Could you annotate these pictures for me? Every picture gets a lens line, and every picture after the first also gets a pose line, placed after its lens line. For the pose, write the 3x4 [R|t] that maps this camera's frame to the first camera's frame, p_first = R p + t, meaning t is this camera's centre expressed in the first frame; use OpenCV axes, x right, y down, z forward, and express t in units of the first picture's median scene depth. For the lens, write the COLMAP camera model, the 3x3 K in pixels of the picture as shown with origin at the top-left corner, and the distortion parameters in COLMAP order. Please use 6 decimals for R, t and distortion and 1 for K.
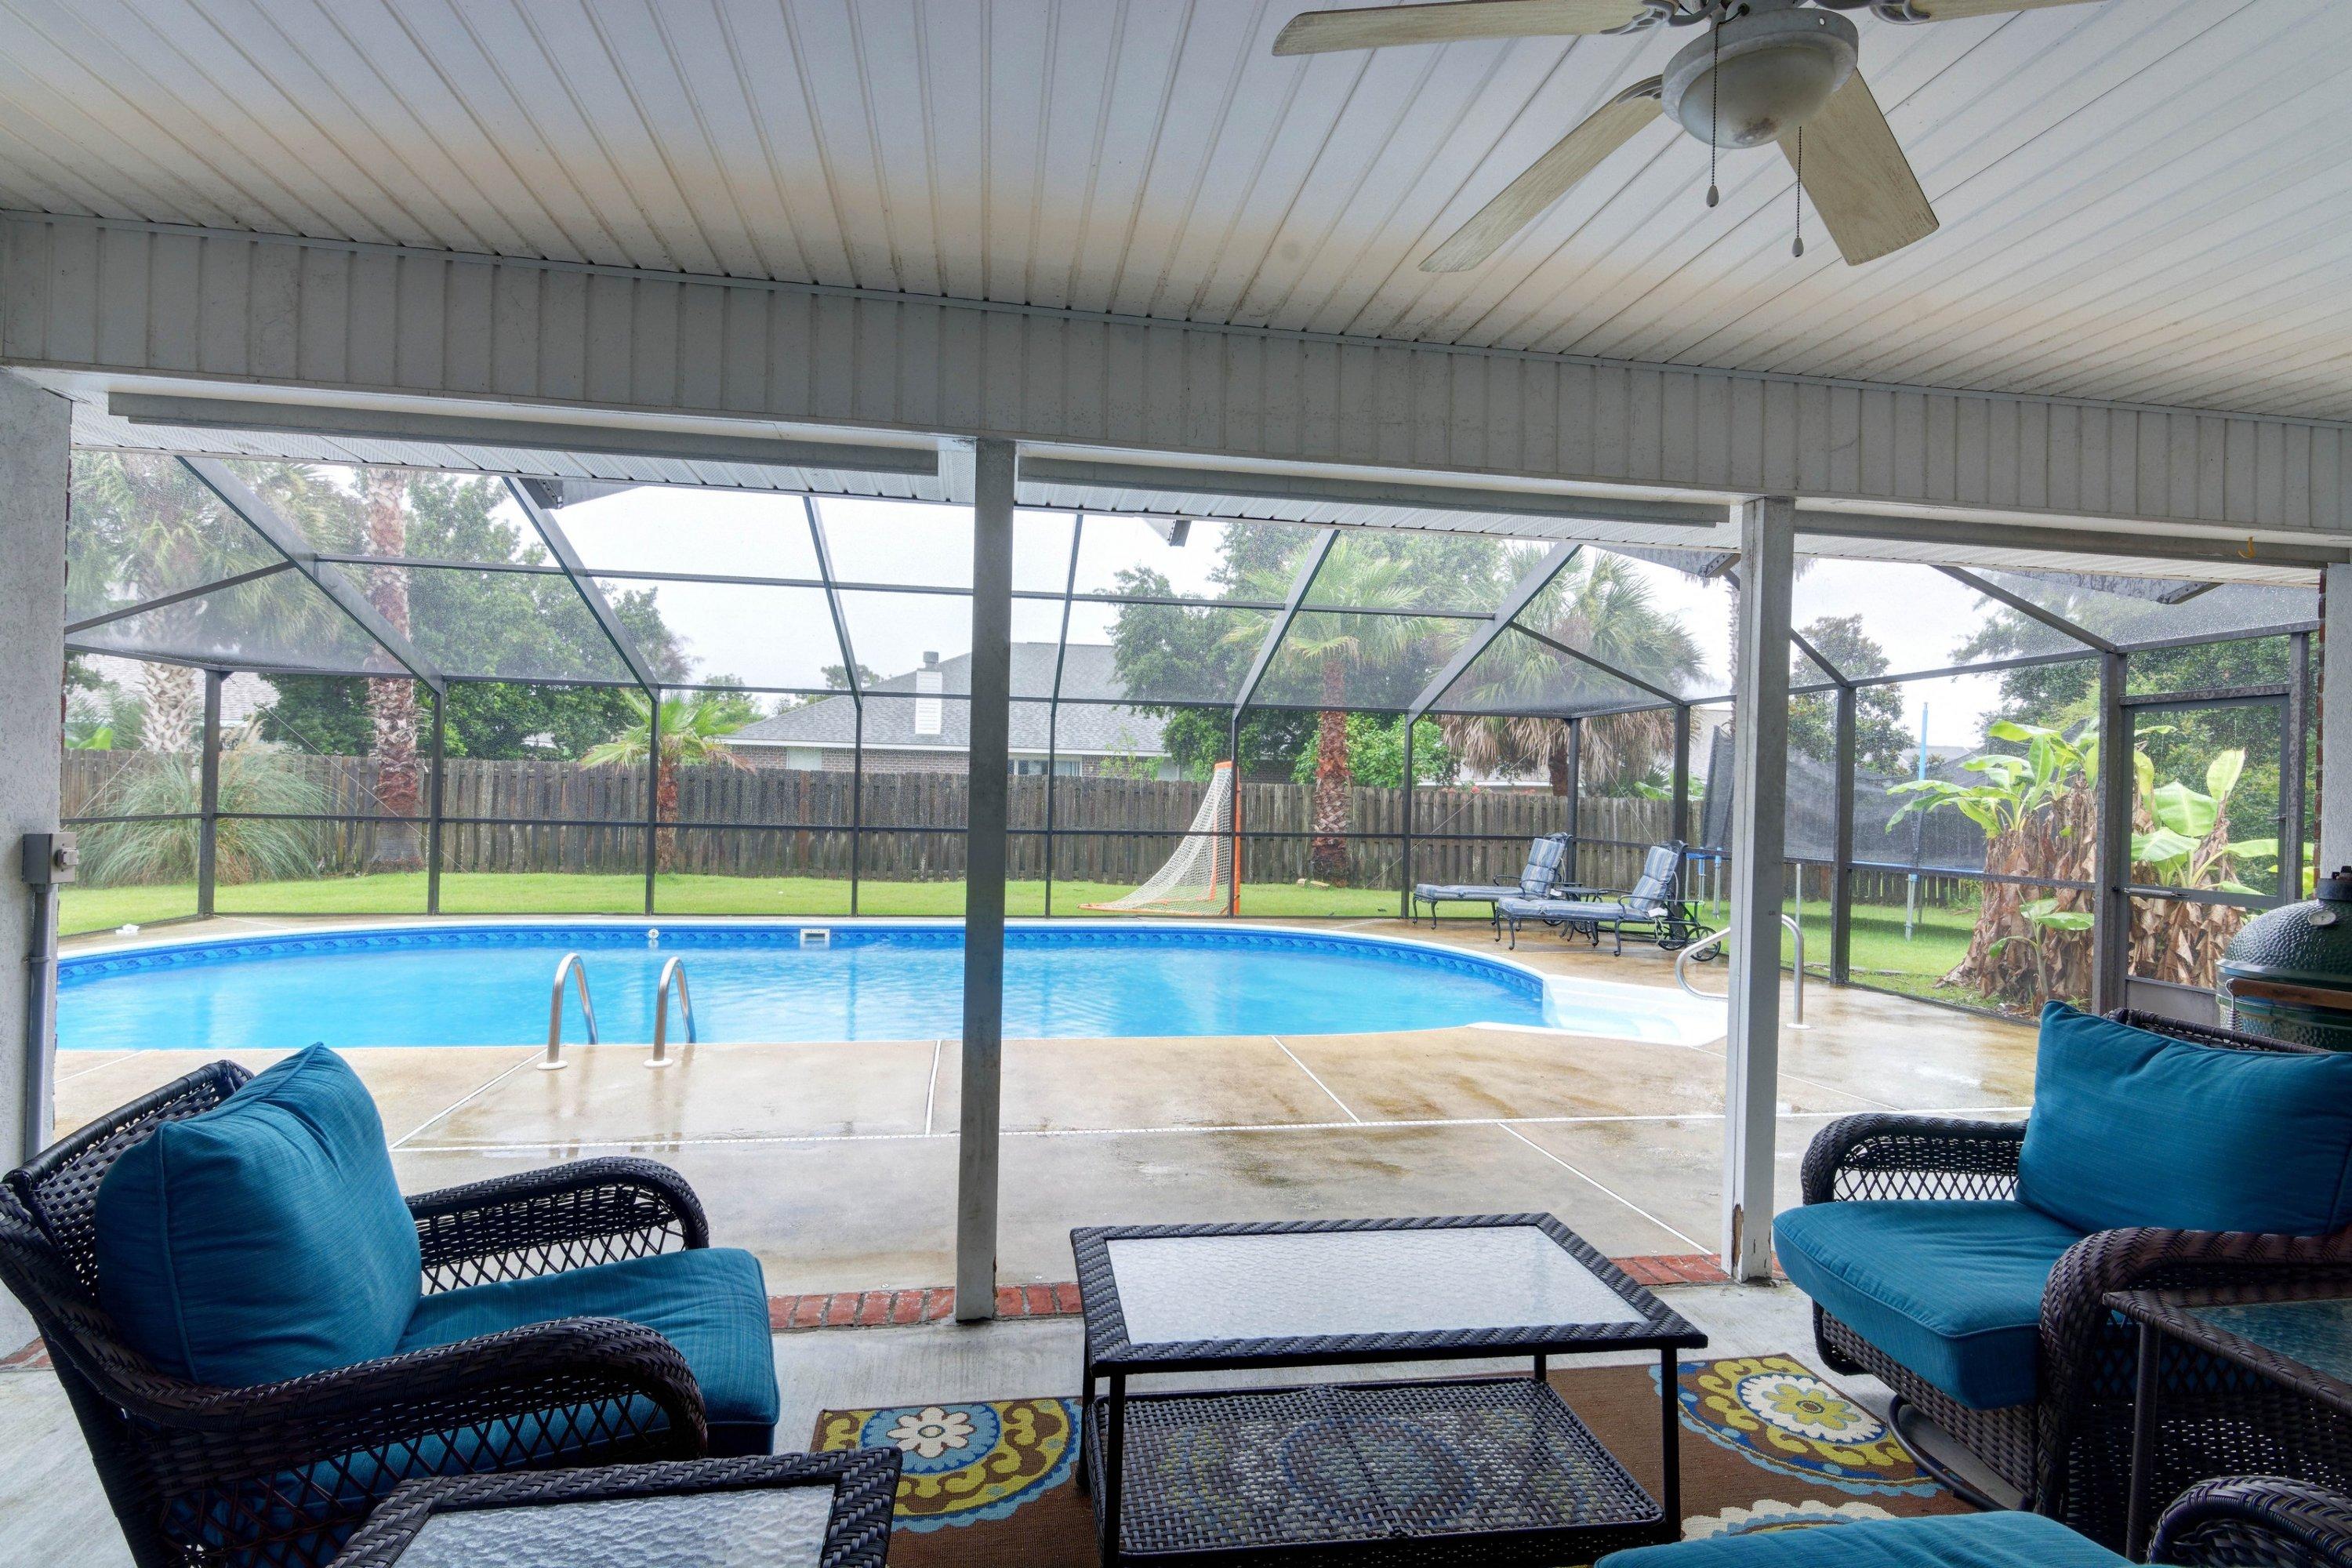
lens RADIAL K [[1145.1, 0, 1176.0], [0, 1145.1, 784.0], [0, 0, 1]] dist [-0.028400, 0.000037]
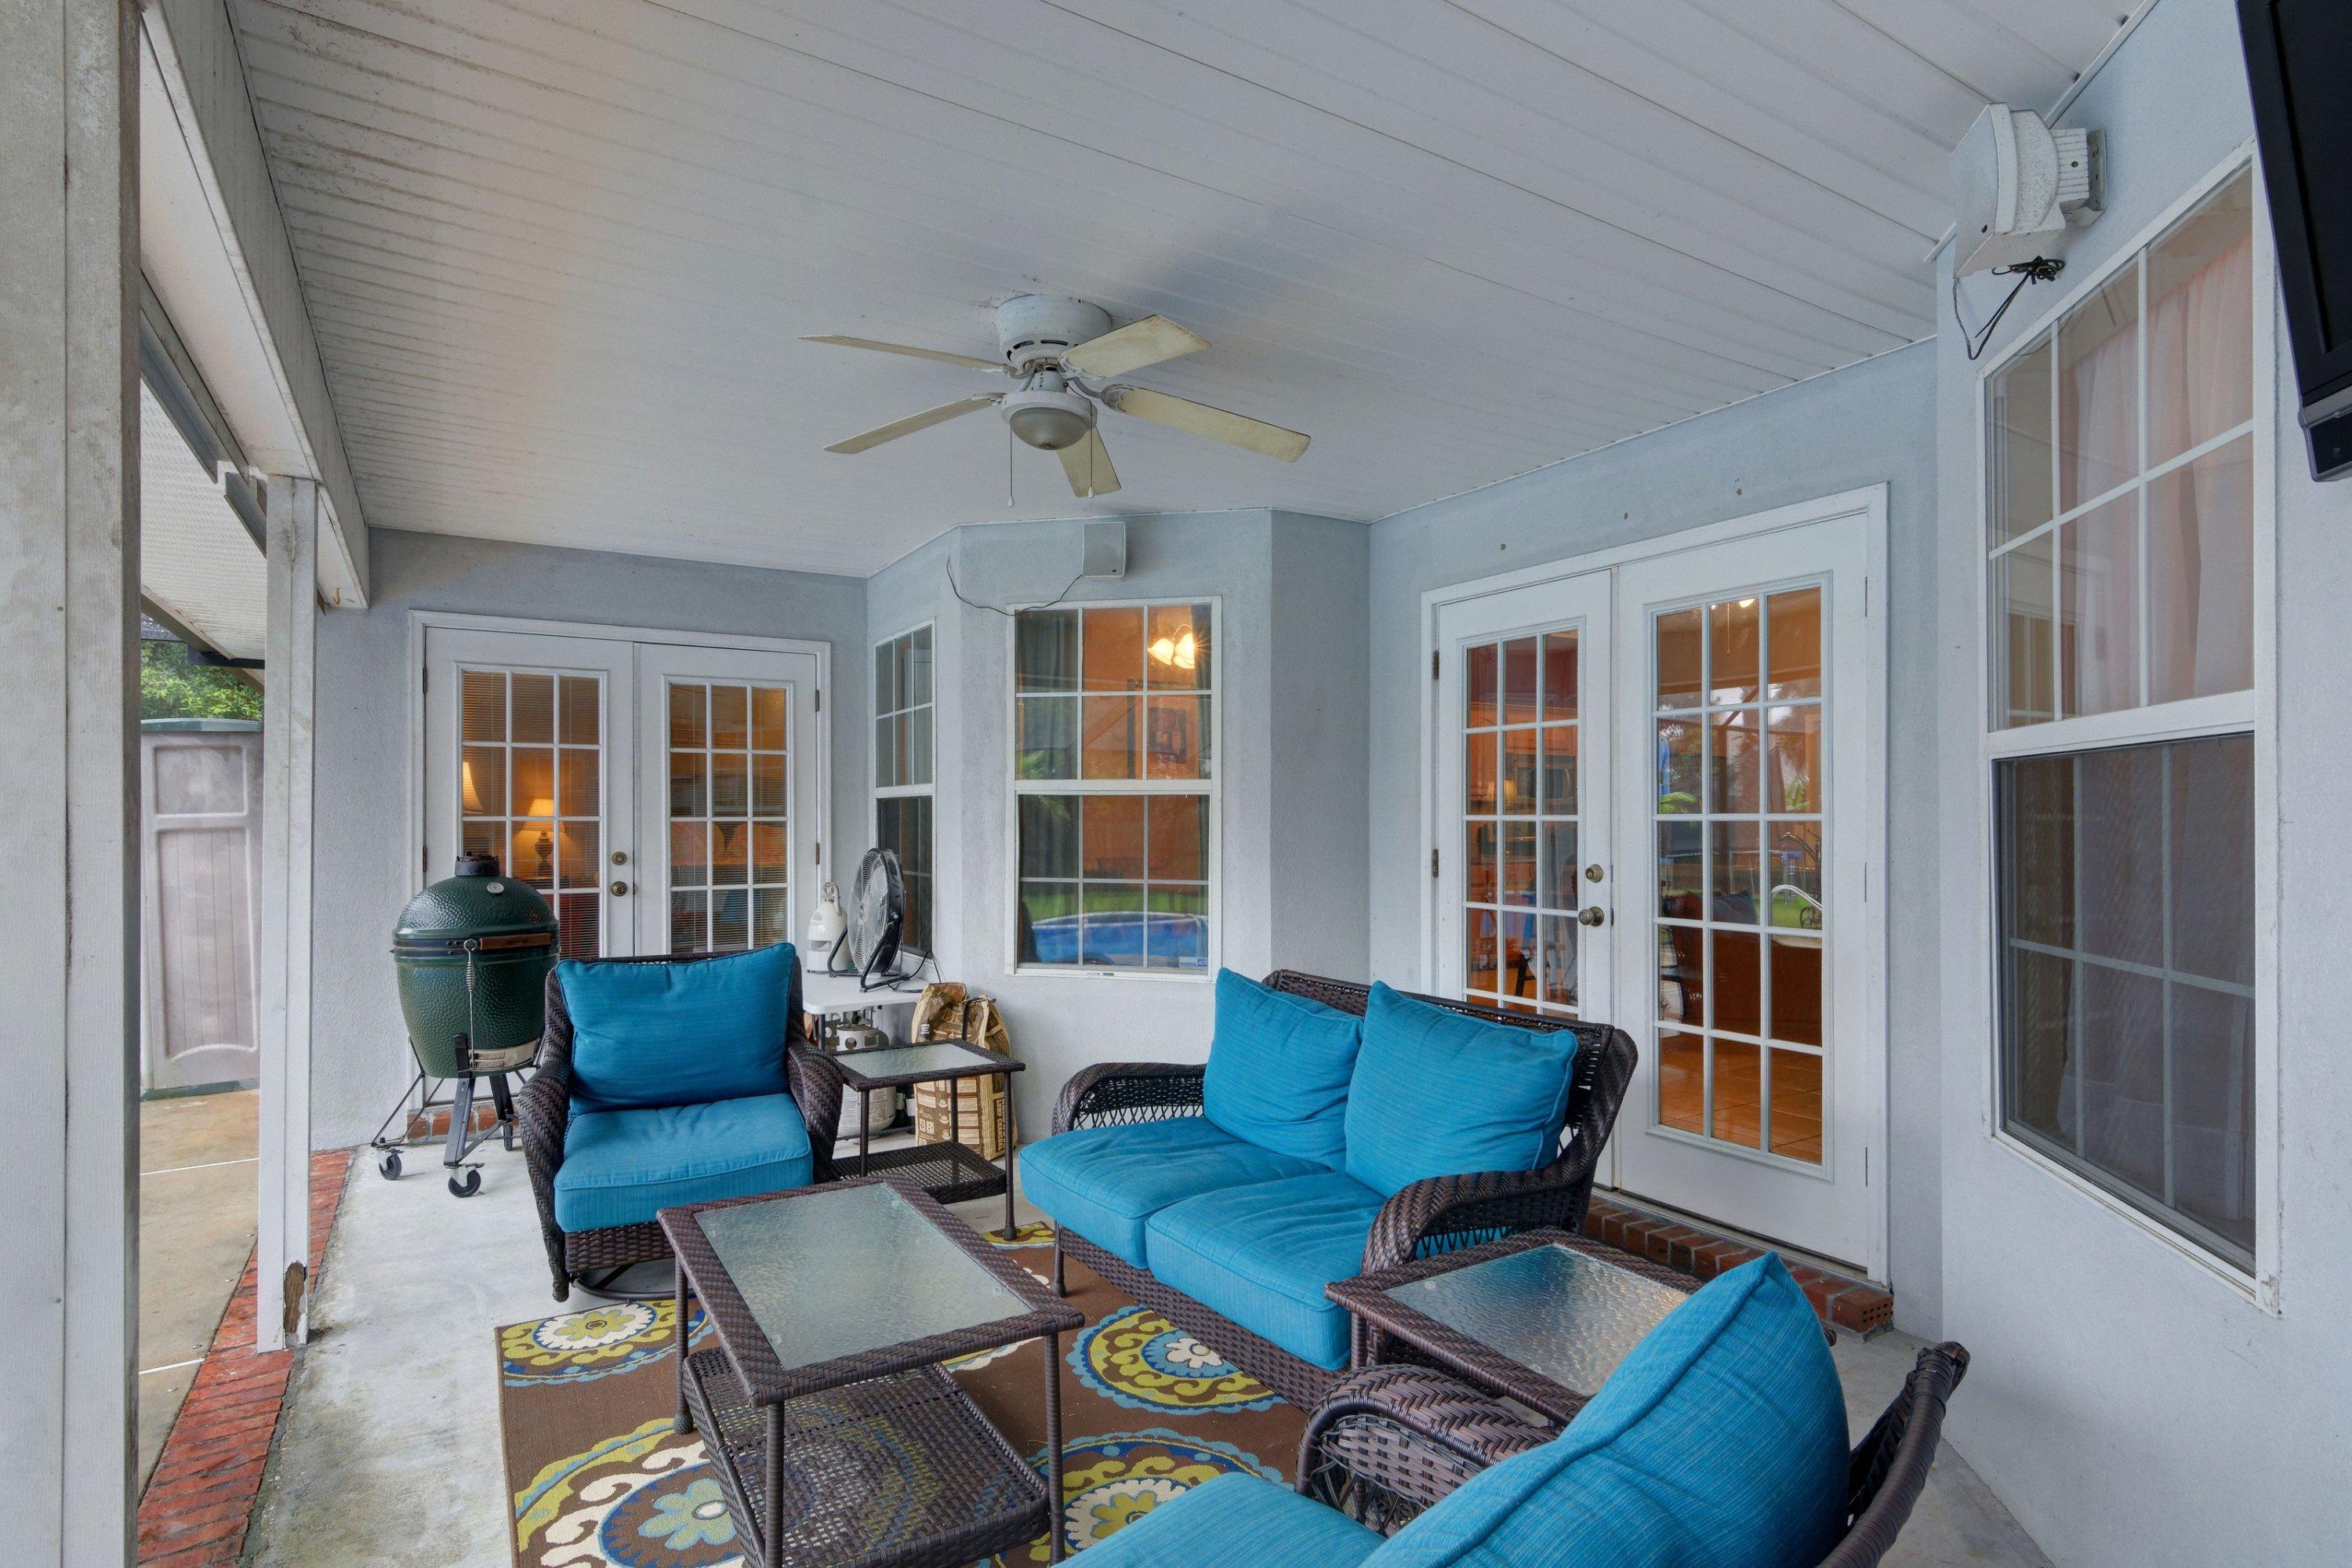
lens RADIAL K [[1145.1, 0, 1176.0], [0, 1145.1, 784.0], [0, 0, 1]] dist [-0.028400, 0.000037]
pose [[-0.385387, 0.004905, 0.922742, -0.108270], [-0.001822, 0.999980, -0.006077, -0.000368], [-0.922753, -0.004023, -0.385370, 0.128840]]
